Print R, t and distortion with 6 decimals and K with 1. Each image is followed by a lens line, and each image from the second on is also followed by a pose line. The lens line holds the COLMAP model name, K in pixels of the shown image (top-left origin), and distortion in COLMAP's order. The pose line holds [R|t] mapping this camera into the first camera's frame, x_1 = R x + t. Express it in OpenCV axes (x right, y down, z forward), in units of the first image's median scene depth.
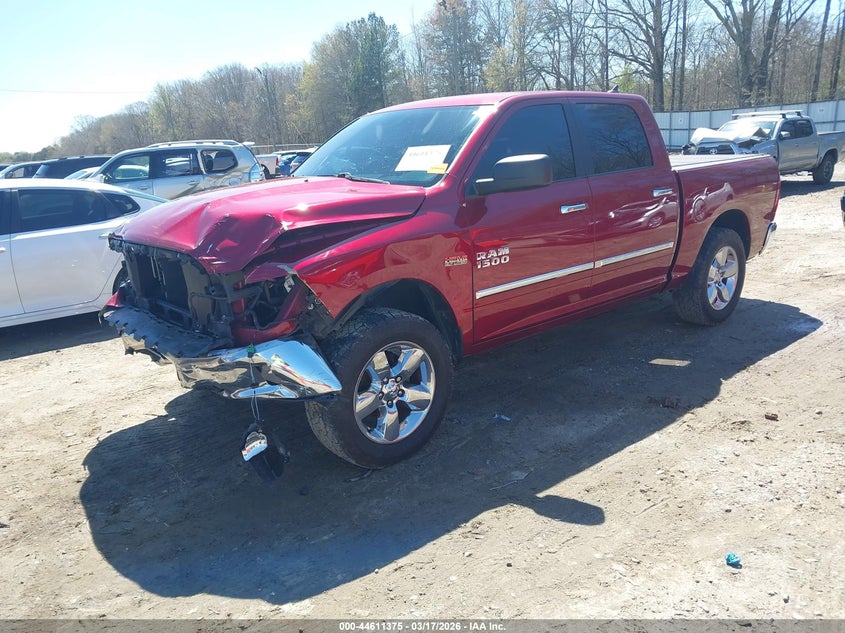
lens RADIAL K [[638.0, 0, 406.2], [0, 638.0, 315.9], [0, 0, 1]] dist [0.000536, -0.001223]
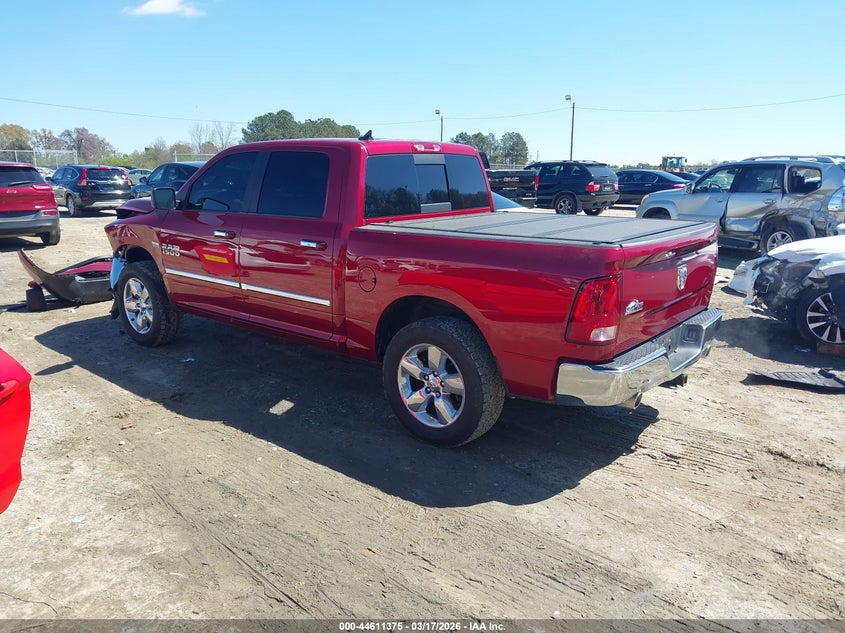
lens RADIAL K [[638.0, 0, 406.2], [0, 638.0, 315.9], [0, 0, 1]] dist [0.000536, -0.001223]
pose [[0.156862, 0.251065, -0.955176, 1.524669], [-0.246518, 0.946489, 0.208298, -0.357755], [0.956359, 0.202794, 0.210360, 1.066511]]
